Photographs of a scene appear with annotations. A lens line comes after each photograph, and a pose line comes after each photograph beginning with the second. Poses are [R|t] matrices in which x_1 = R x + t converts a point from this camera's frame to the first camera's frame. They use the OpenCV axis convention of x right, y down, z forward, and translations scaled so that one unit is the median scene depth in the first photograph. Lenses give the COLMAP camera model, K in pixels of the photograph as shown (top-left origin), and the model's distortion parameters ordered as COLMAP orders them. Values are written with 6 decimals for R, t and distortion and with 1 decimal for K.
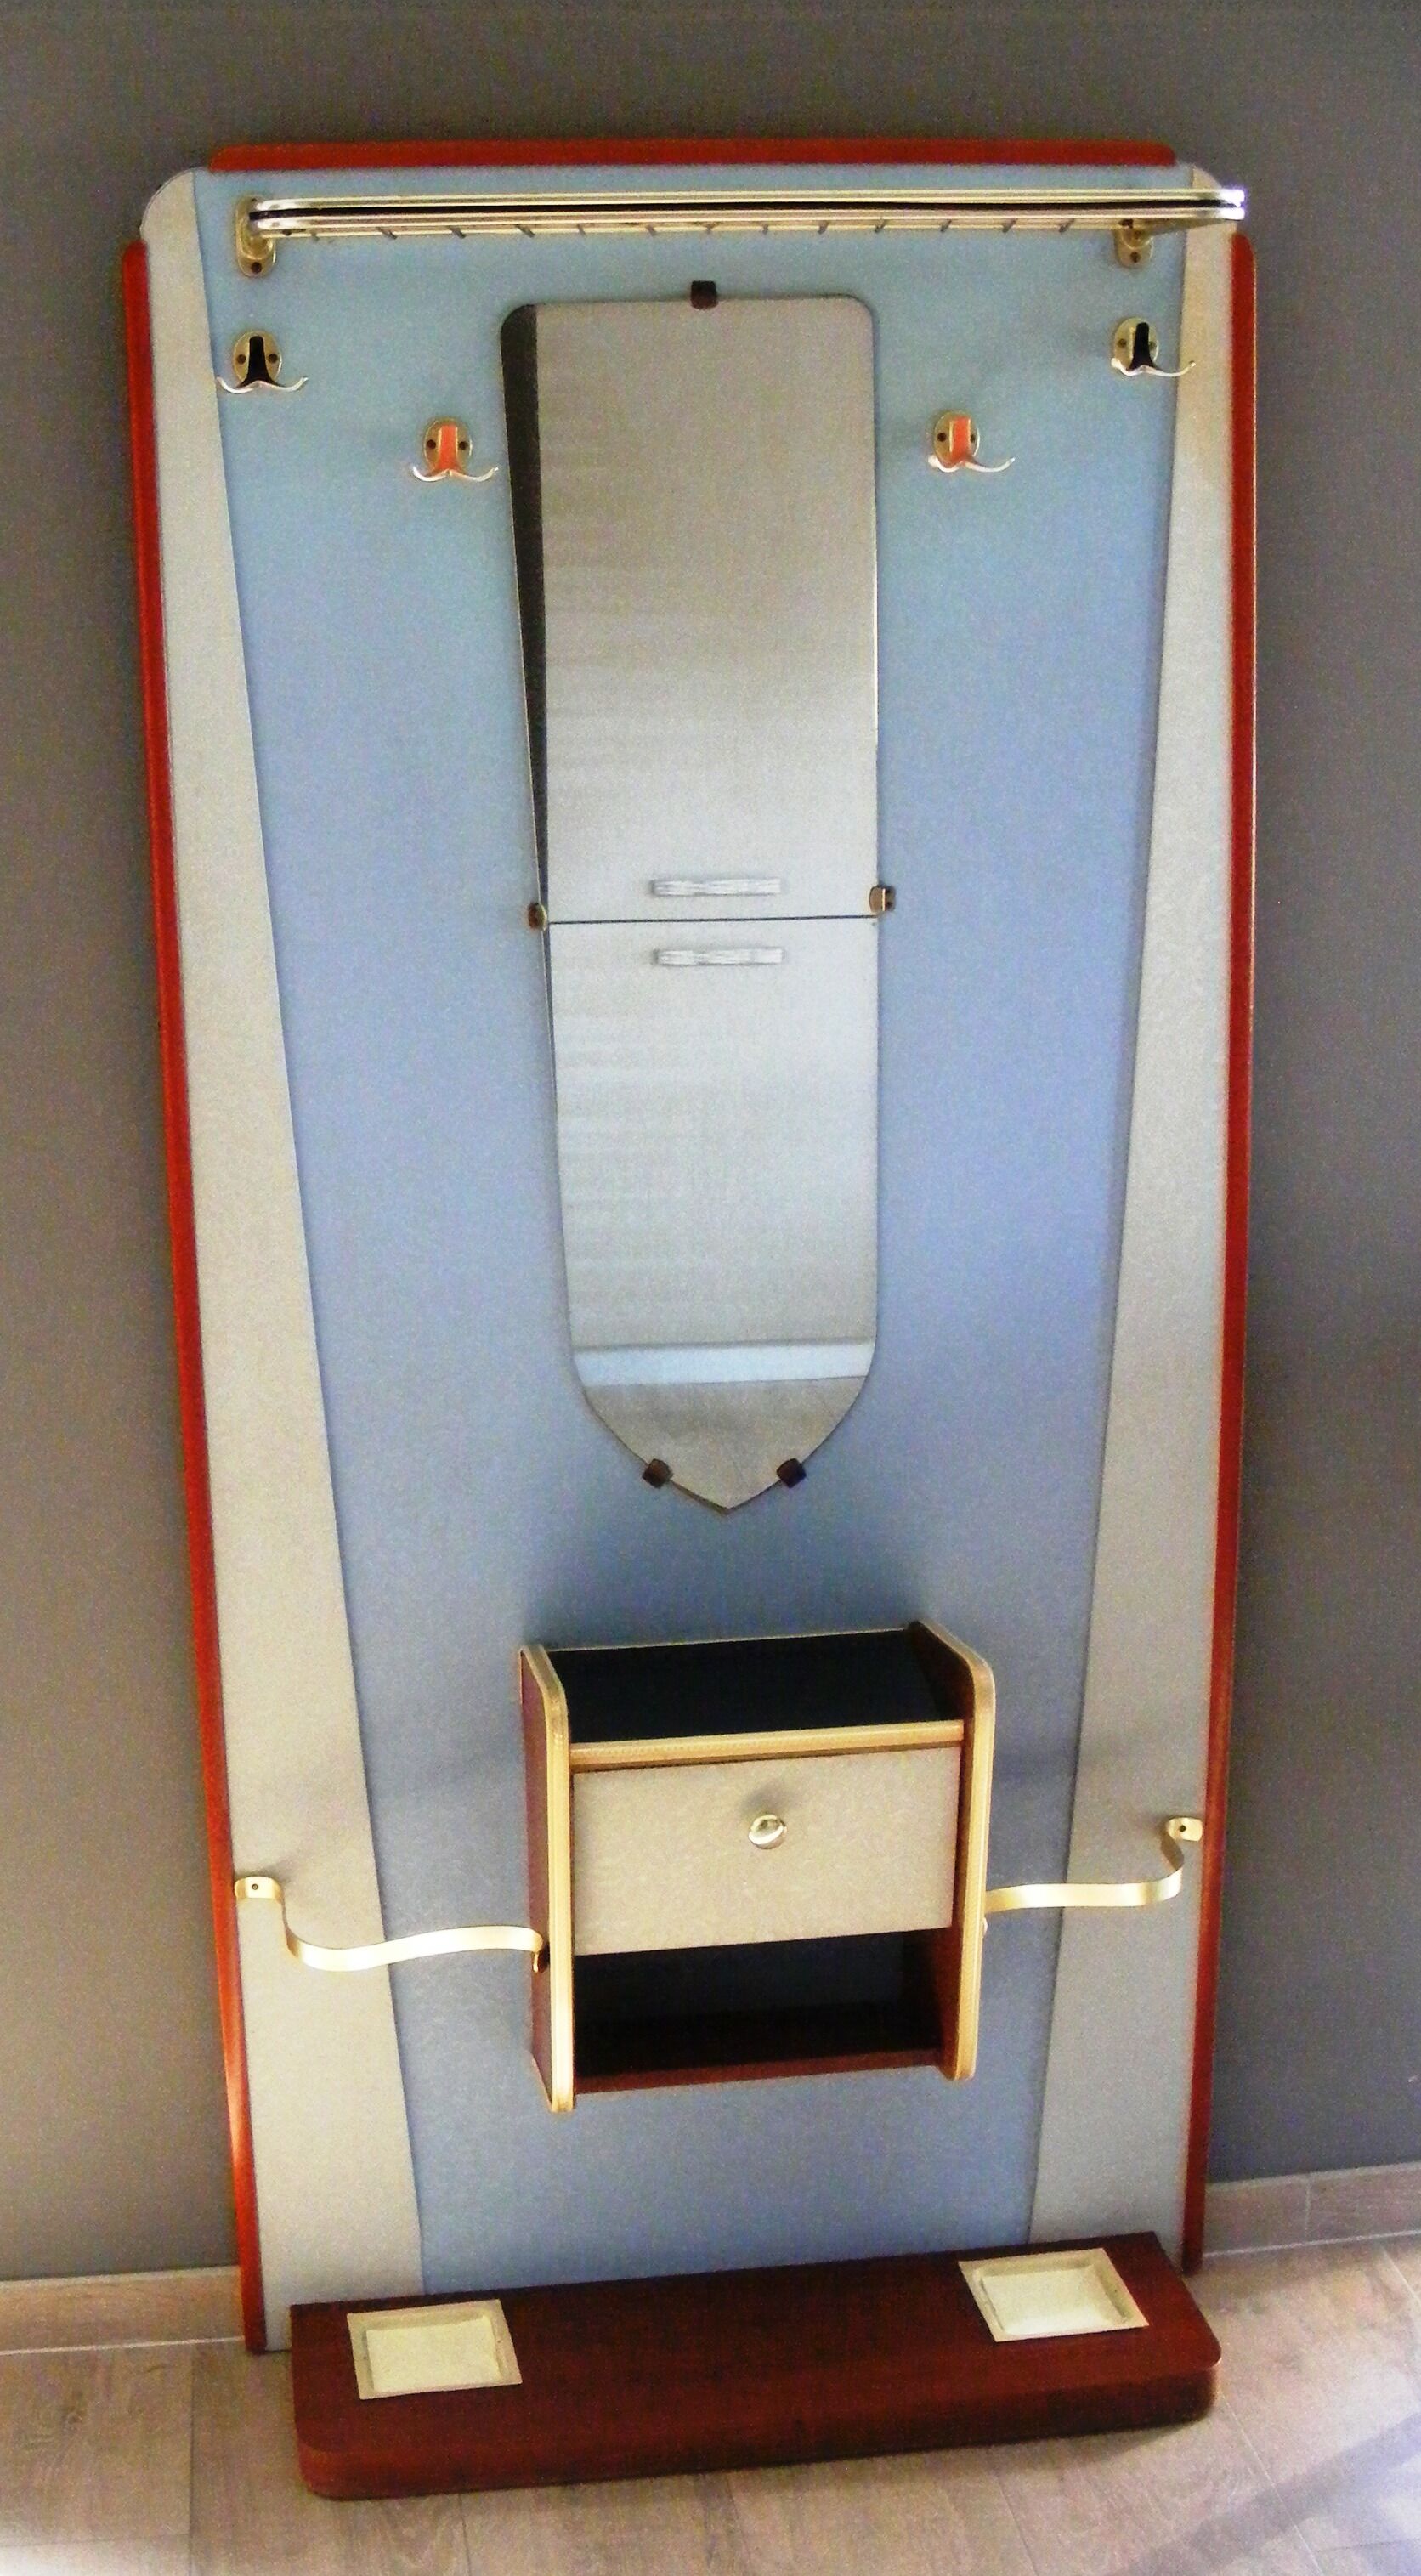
lens RADIAL K [[2929.9, 0, 548.2], [0, 2929.9, 1289.9], [0, 0, 1]] dist [-0.178278, 0.025939]
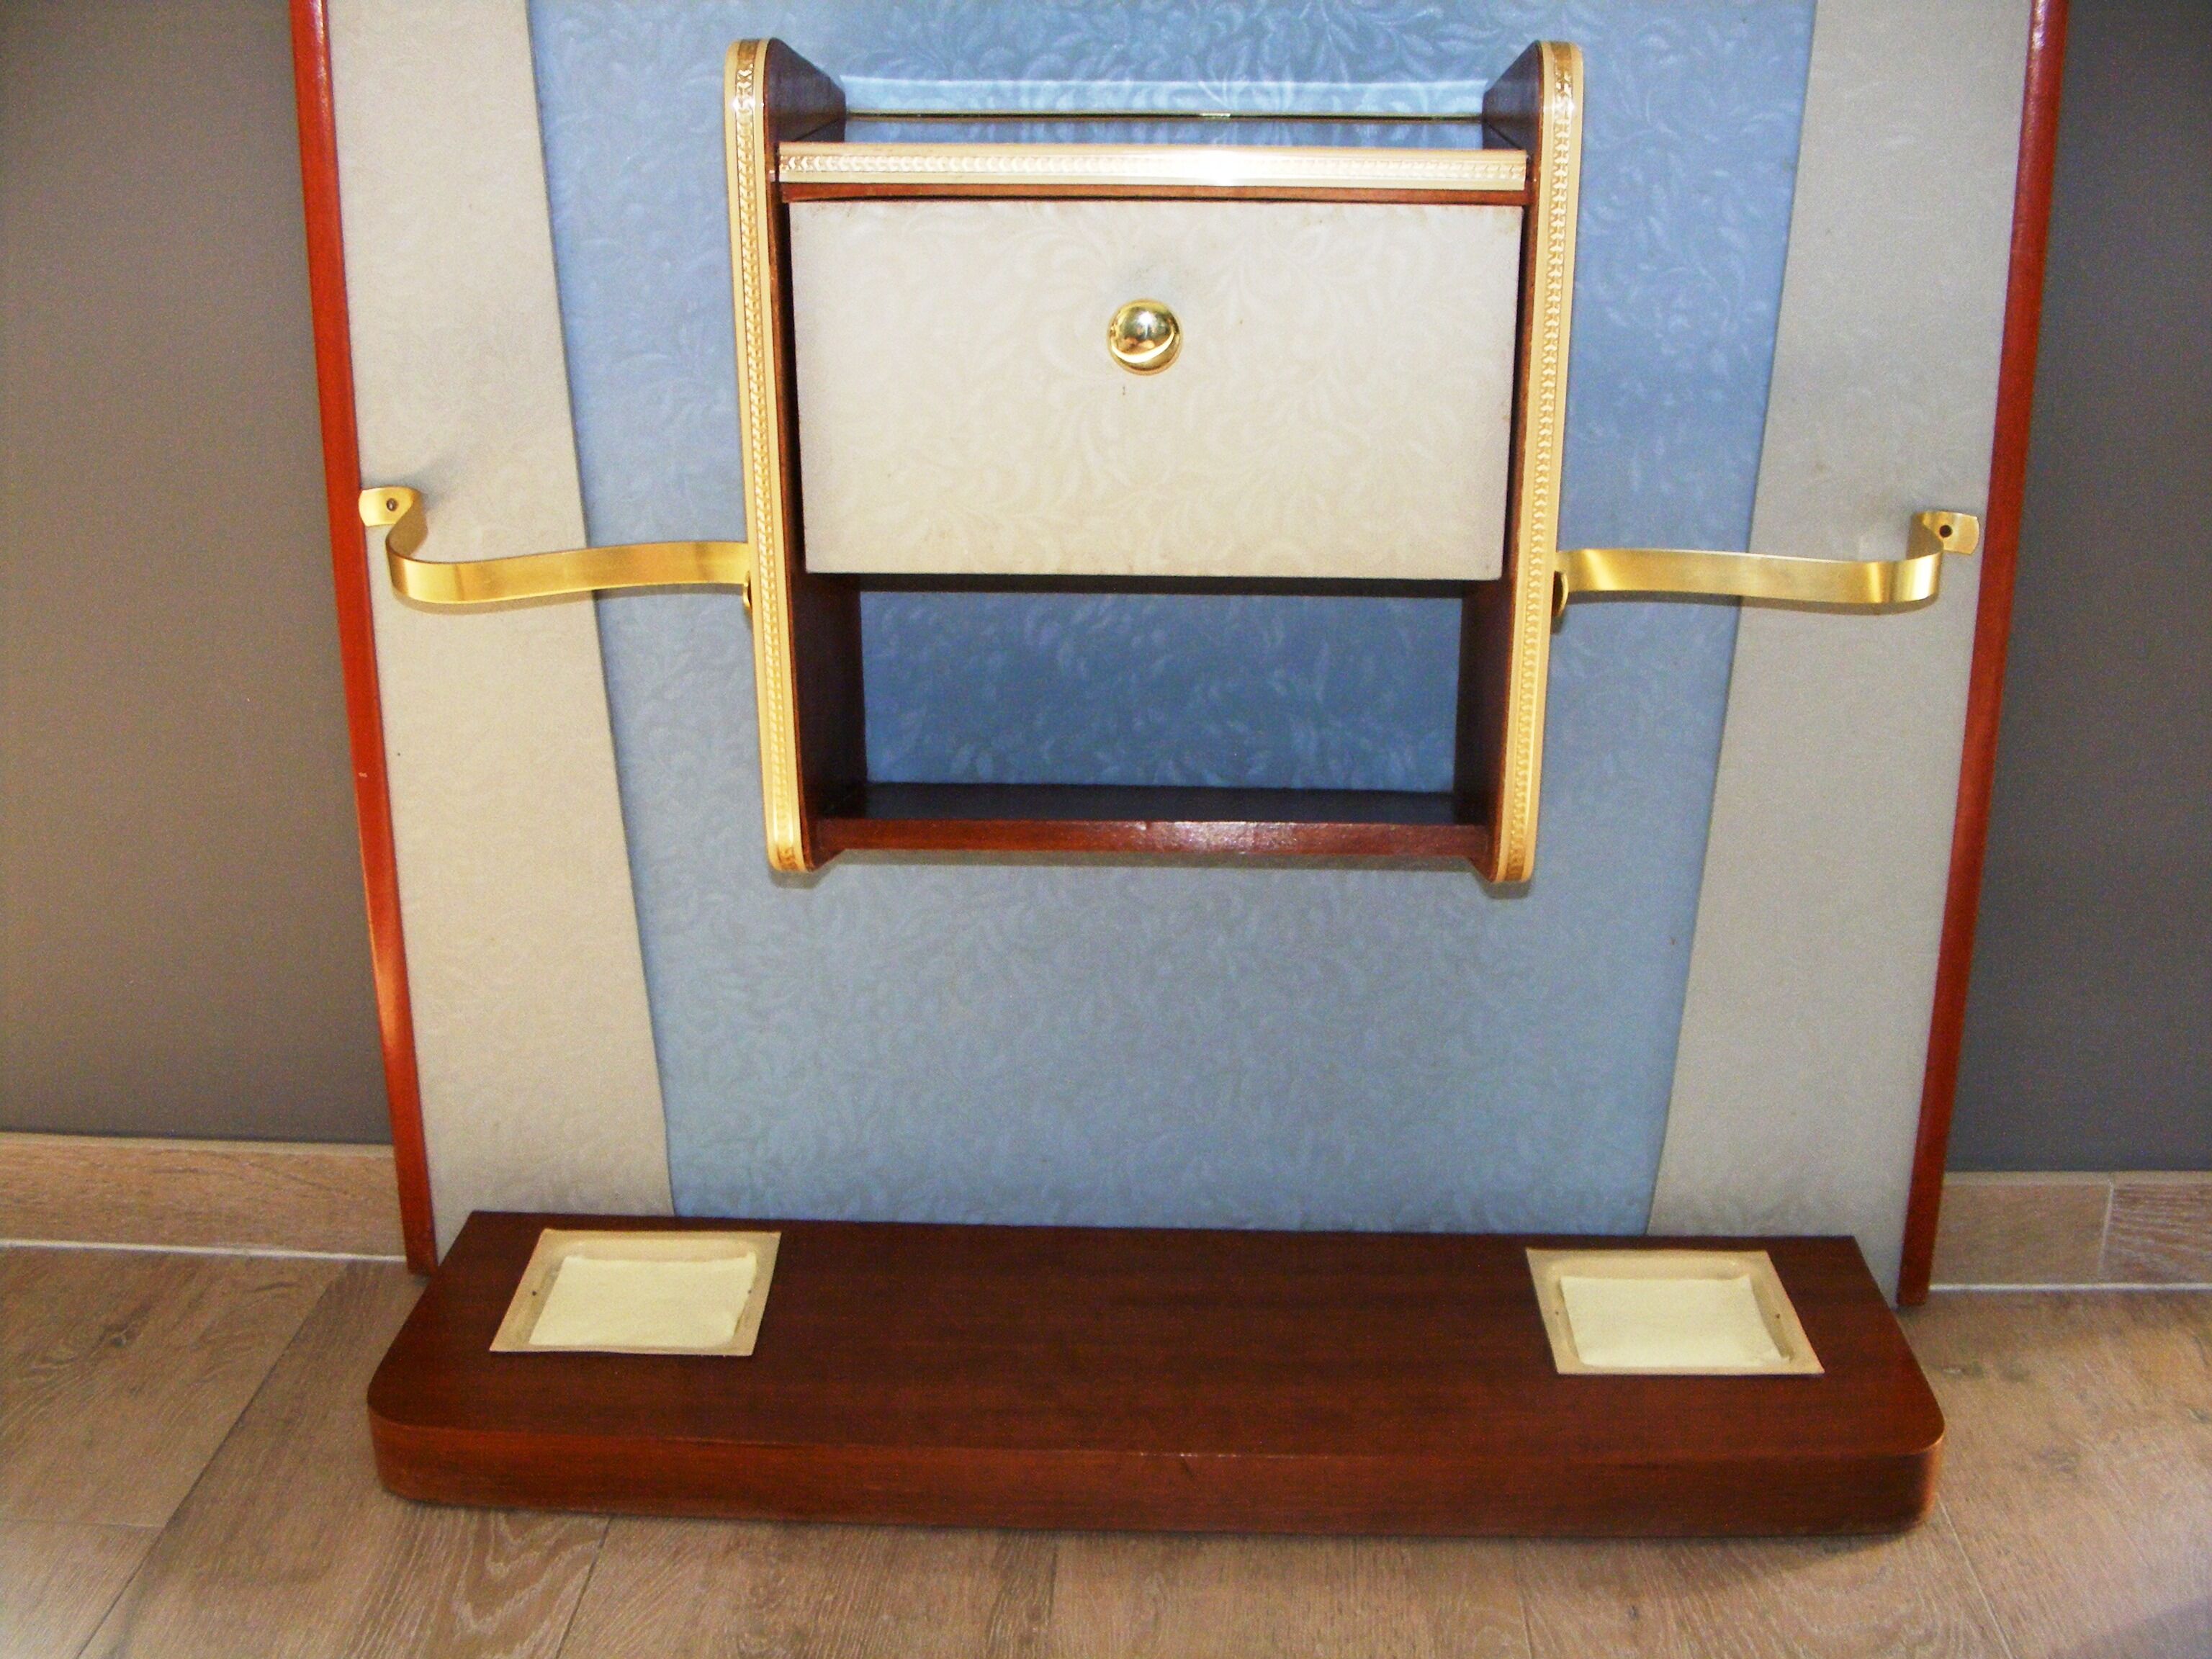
lens RADIAL K [[2502.4, 0, 1106.0], [0, 2502.4, 829.5], [0, 0, 1]] dist [-0.270166, 0.266549]
pose [[0.988613, 0.069805, -0.133313, 0.121609], [-0.056319, 0.993149, 0.102384, 0.206913], [0.139547, -0.093710, 0.985771, 0.488548]]
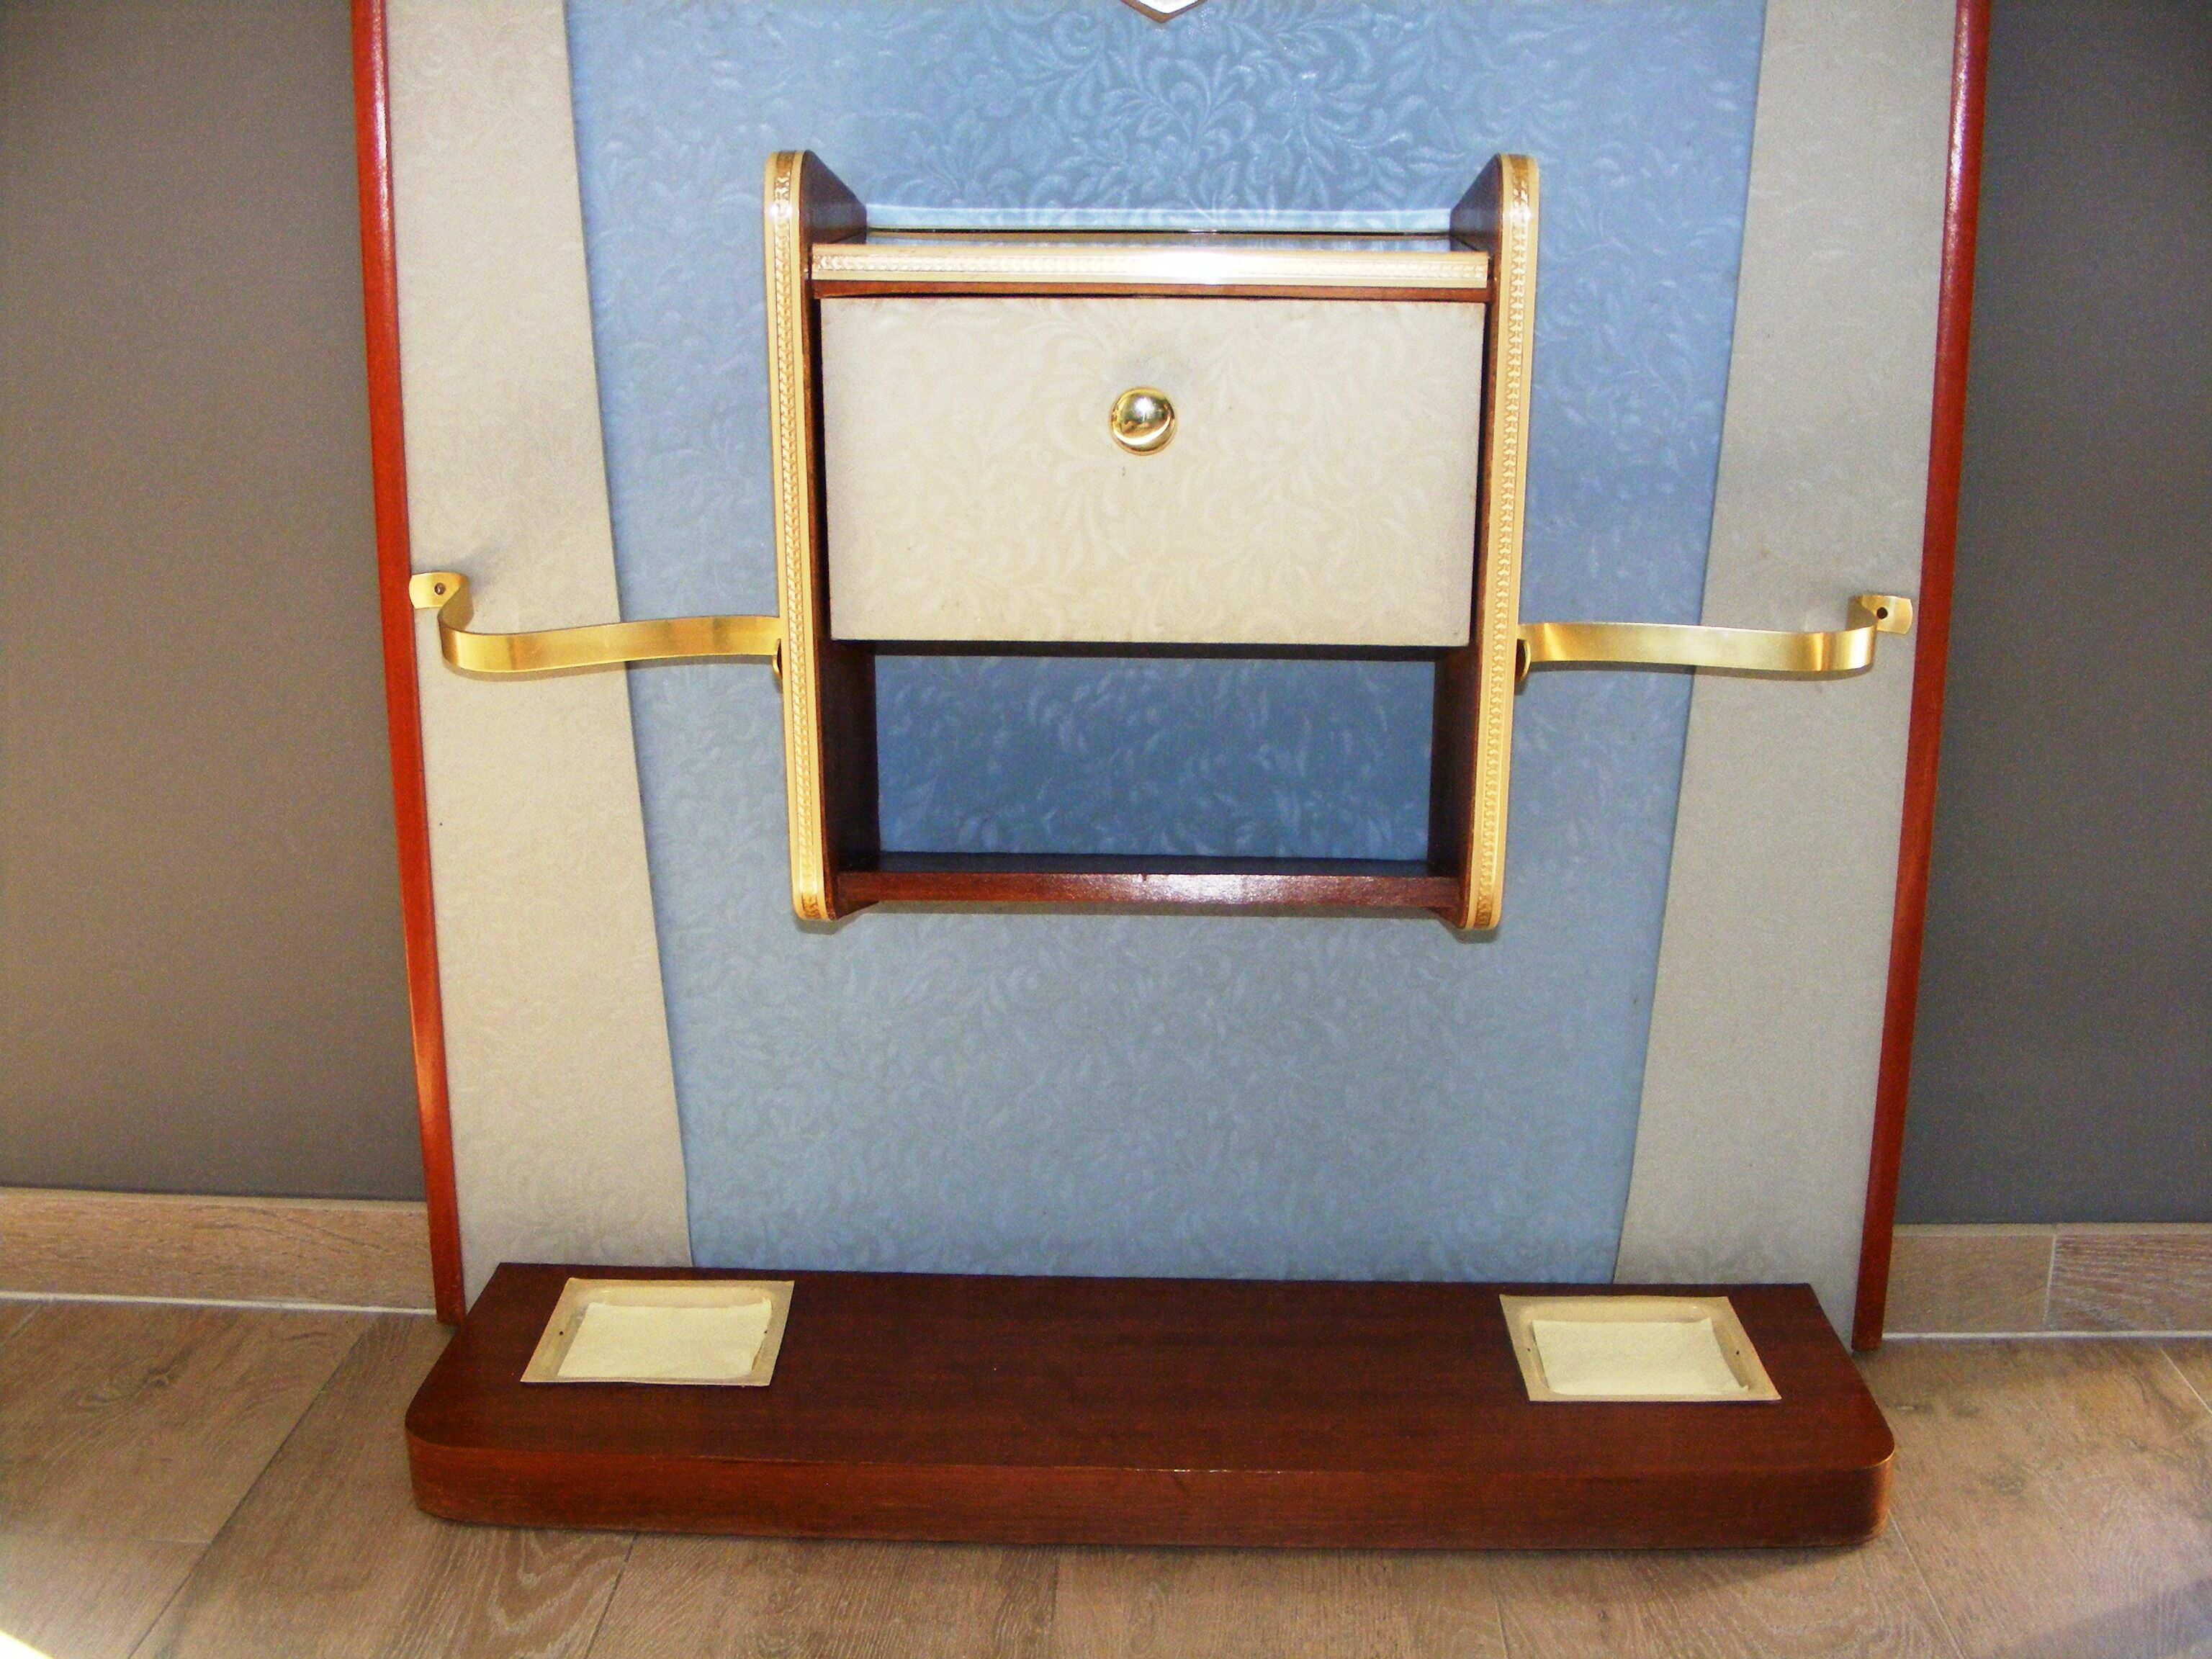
lens RADIAL K [[2502.4, 0, 1106.0], [0, 2502.4, 829.5], [0, 0, 1]] dist [-0.270166, 0.266549]
pose [[0.989518, 0.061495, -0.130665, 0.124708], [-0.057740, 0.997808, 0.032340, 0.227465], [0.132368, -0.024457, 0.990899, 0.449871]]
